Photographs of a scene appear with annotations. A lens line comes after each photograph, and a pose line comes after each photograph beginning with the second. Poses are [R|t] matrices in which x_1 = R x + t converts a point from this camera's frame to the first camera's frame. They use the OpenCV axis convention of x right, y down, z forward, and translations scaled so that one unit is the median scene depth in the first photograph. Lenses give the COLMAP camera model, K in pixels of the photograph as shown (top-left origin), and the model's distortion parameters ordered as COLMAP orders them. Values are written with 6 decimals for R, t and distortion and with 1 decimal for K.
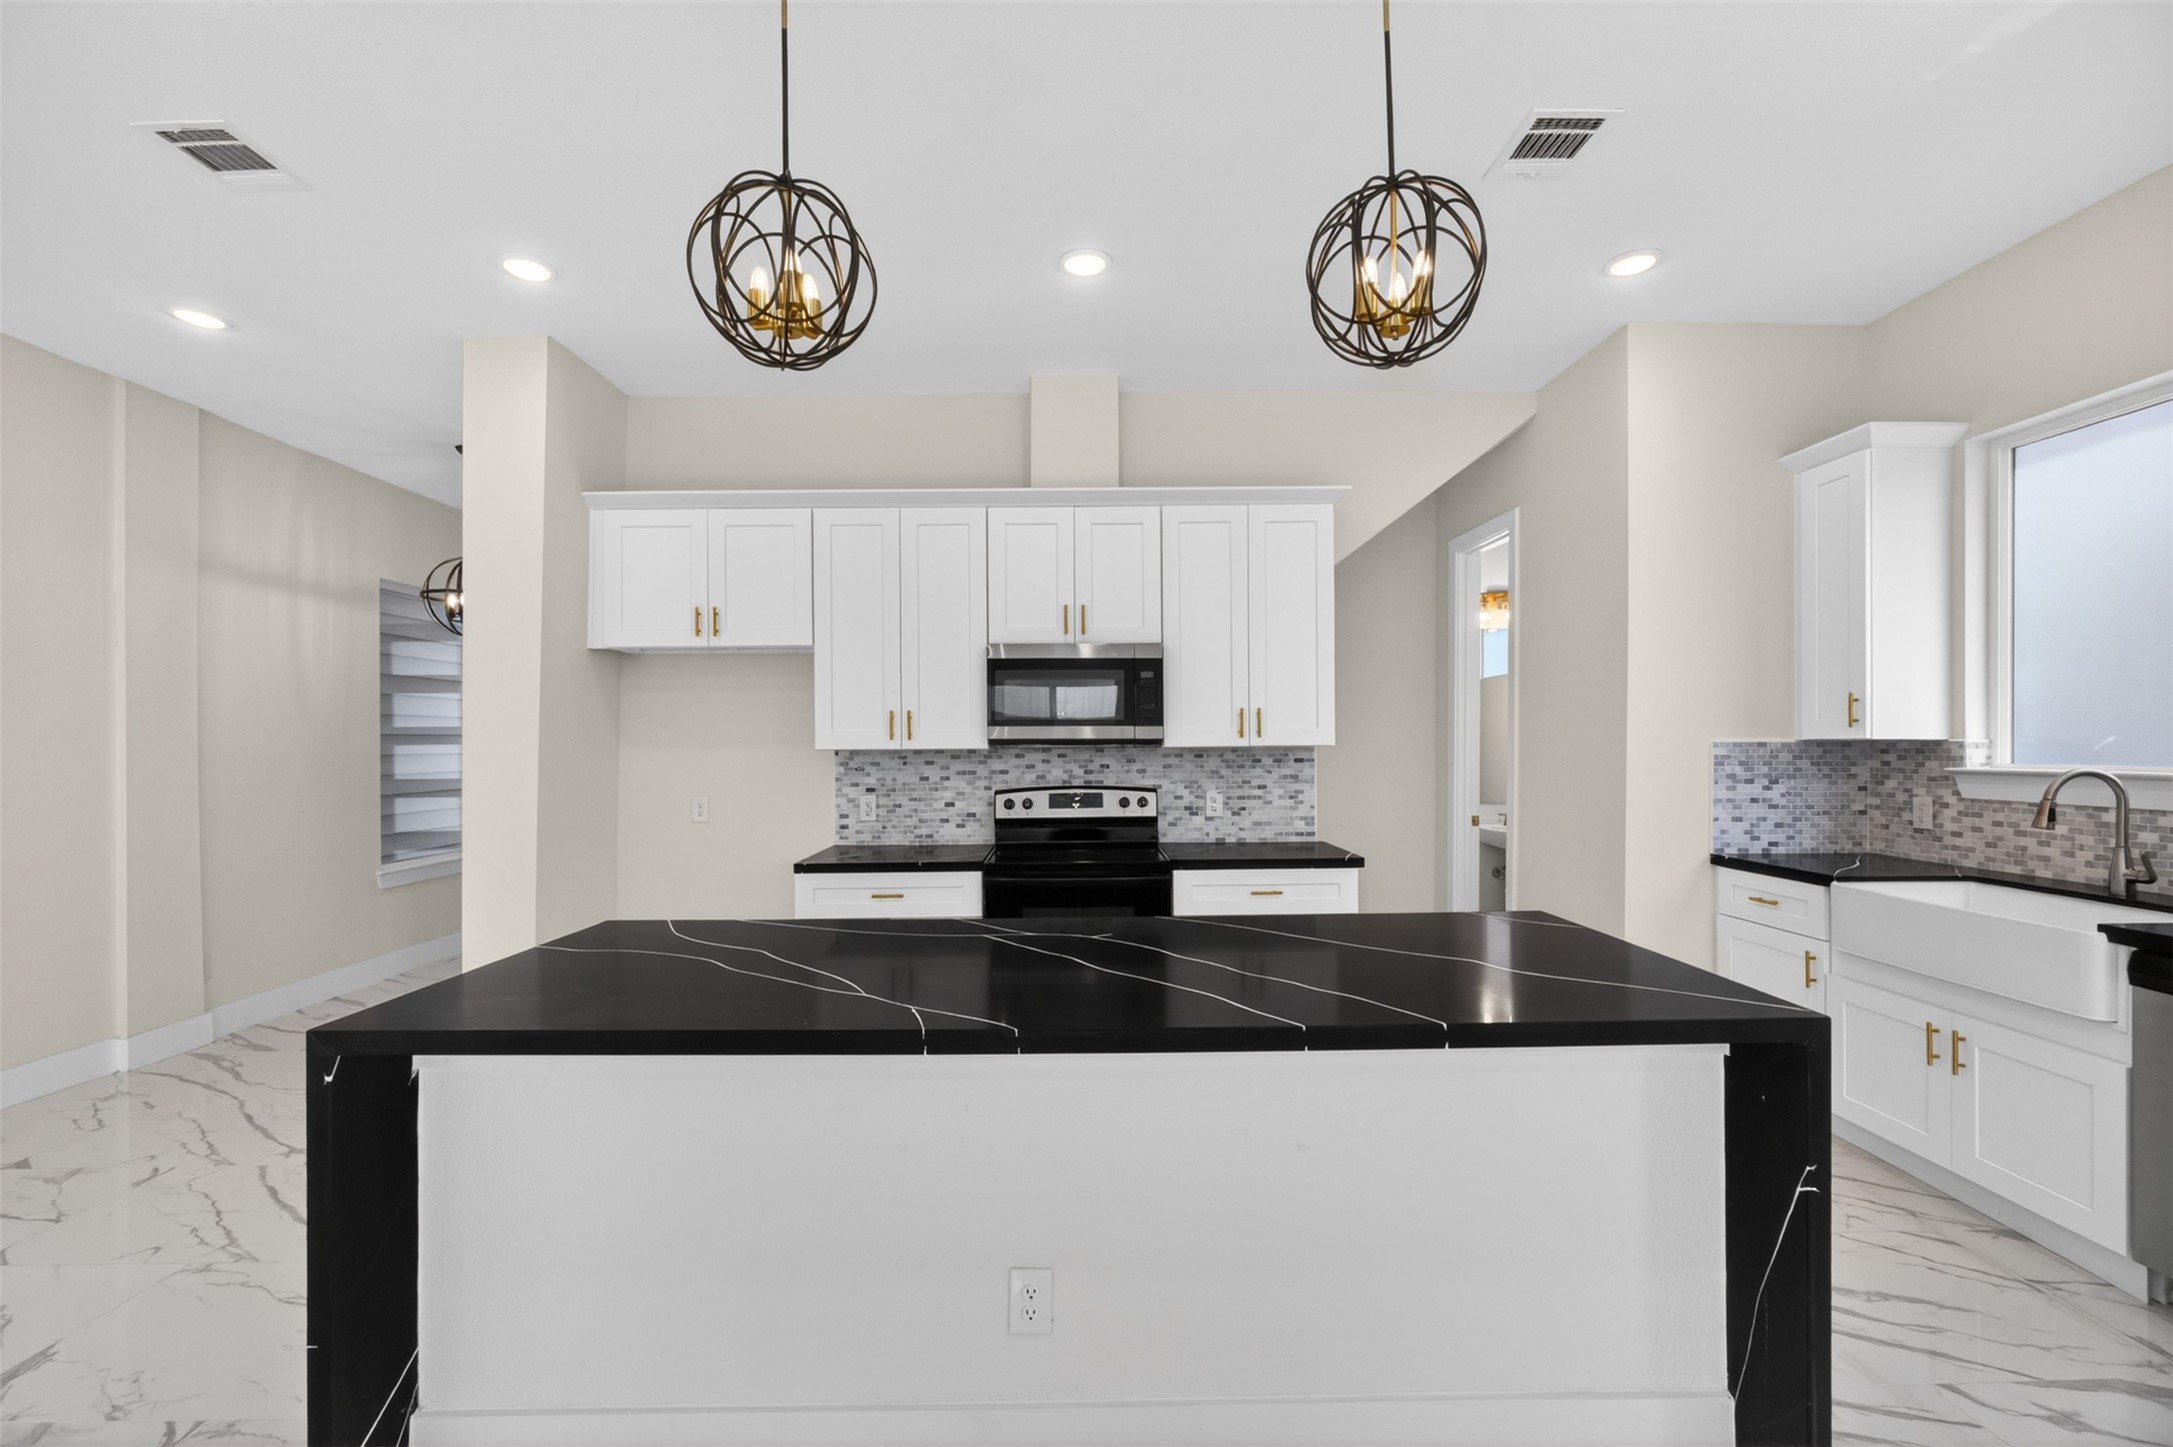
lens RADIAL K [[924.6, 0, 1104.2], [0, 924.6, 751.7], [0, 0, 1]] dist [-0.014218, 0.003467]
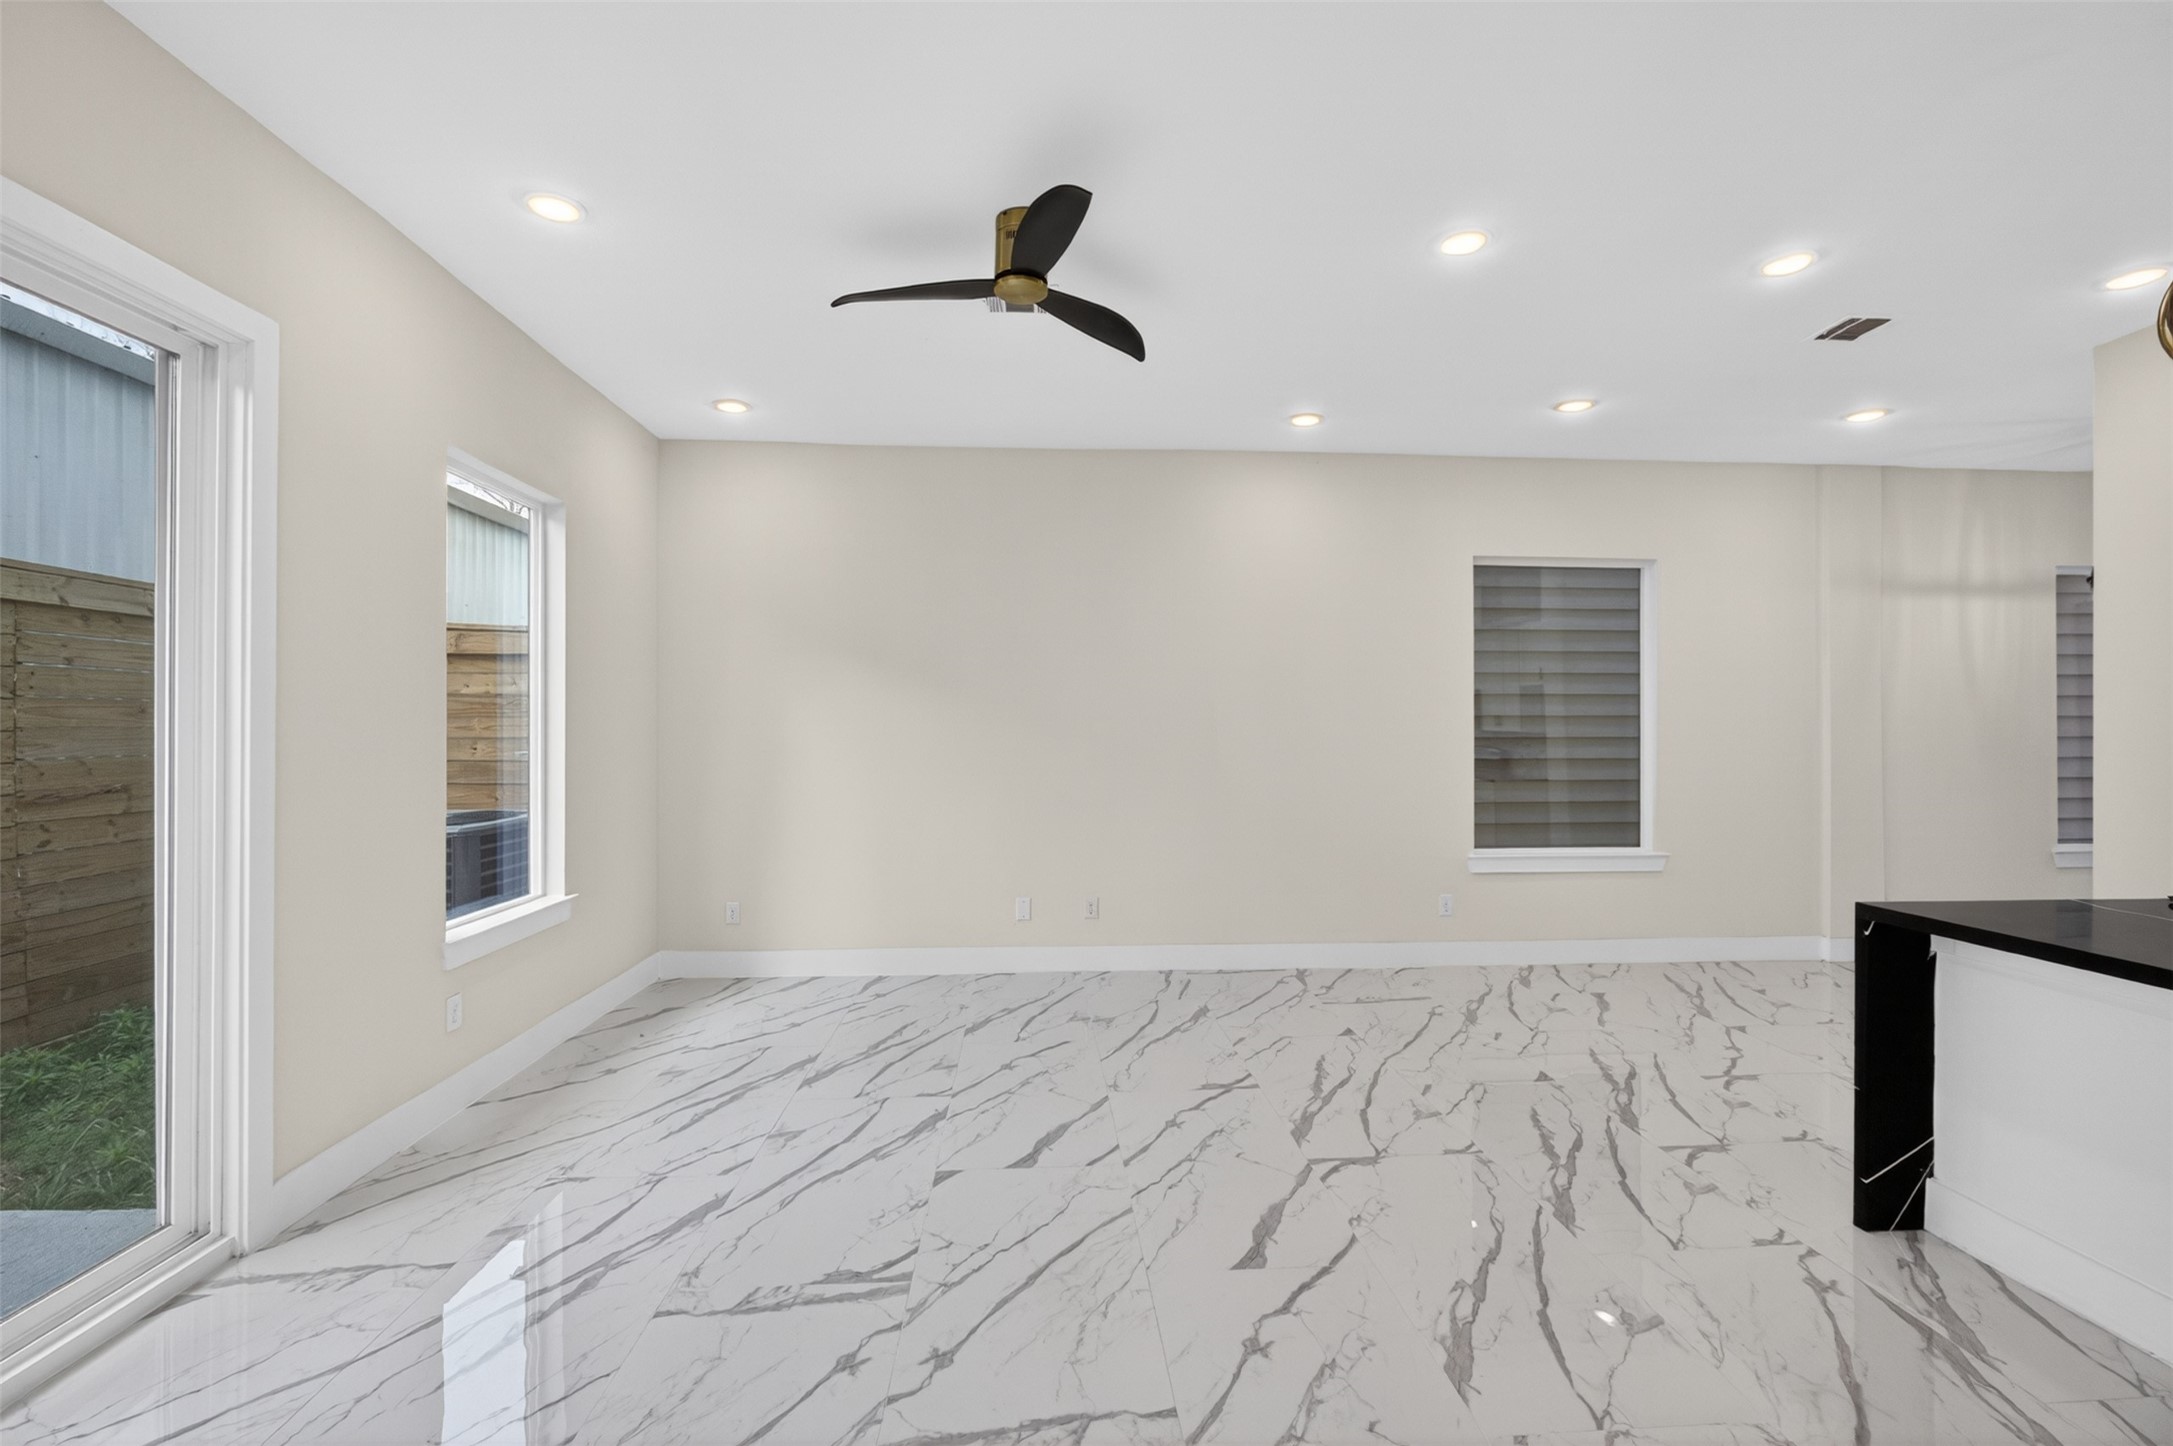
lens RADIAL K [[936.8, 0, 1074.3], [0, 936.8, 725.1], [0, 0, 1]] dist [-0.011190, 0.000583]
pose [[0.029746, -0.004688, -0.999546, 0.302066], [-0.001325, 0.999988, -0.004730, -0.004014], [0.999557, 0.001465, 0.029740, -0.186831]]
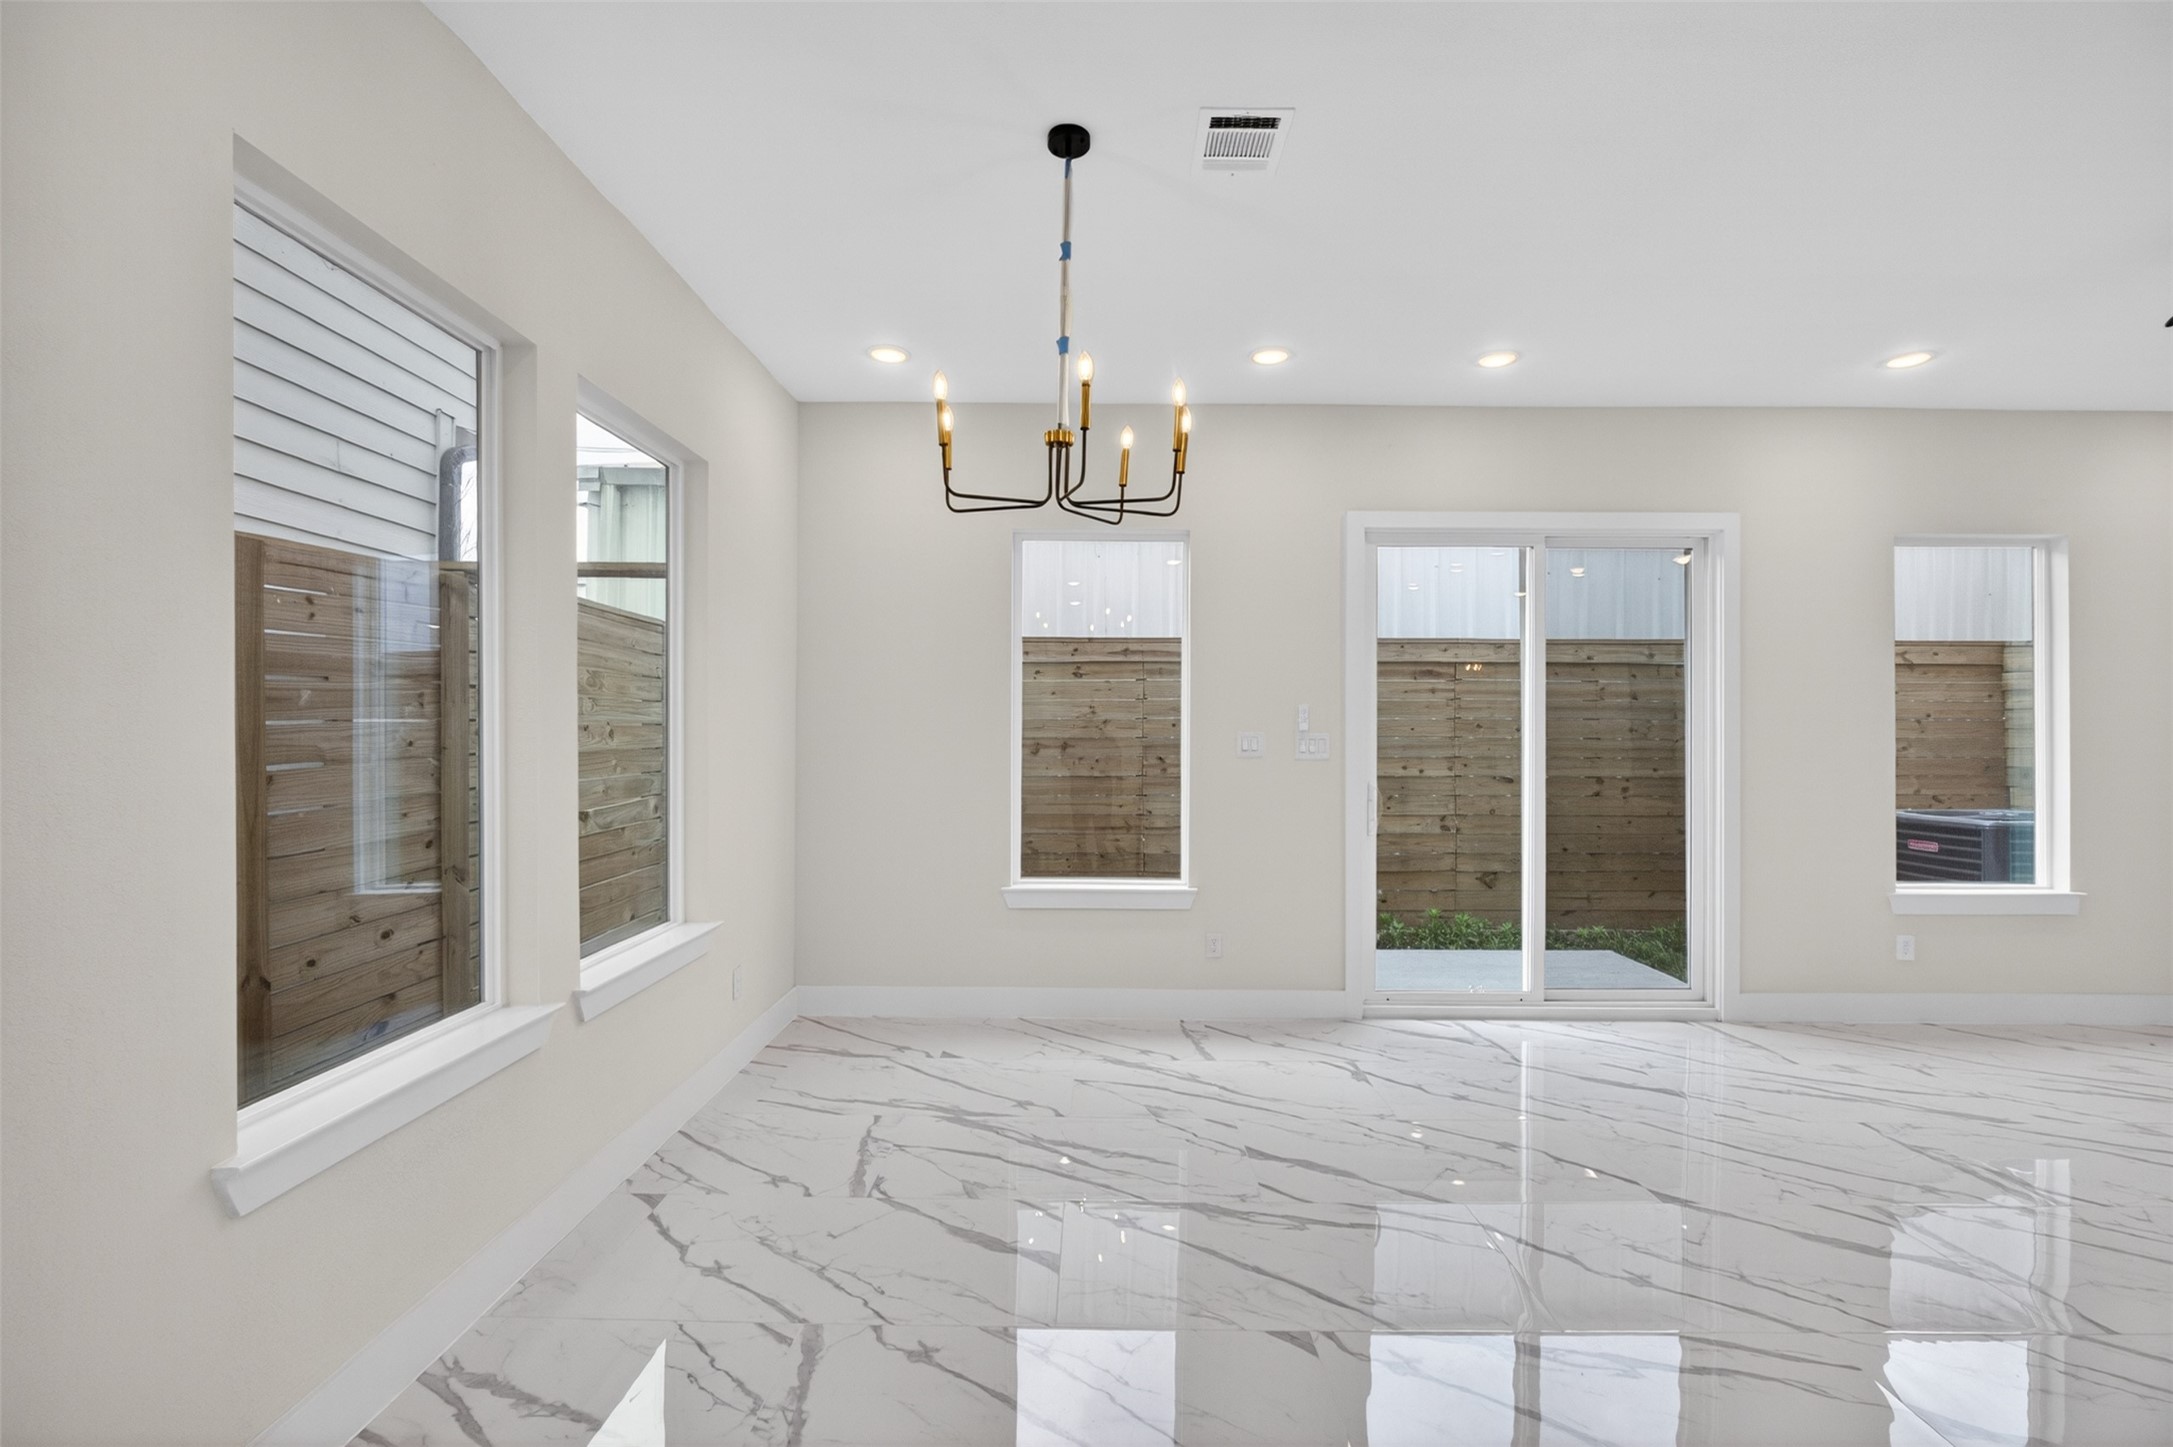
lens RADIAL K [[927.7, 0, 1082.6], [0, 927.7, 727.3], [0, 0, 1]] dist [-0.011464, 0.000631]
pose [[-0.999430, 0.003978, 0.033531, 0.418945], [0.003802, 0.999979, -0.005327, -0.015668], [-0.033552, -0.005197, -0.999423, 0.434946]]
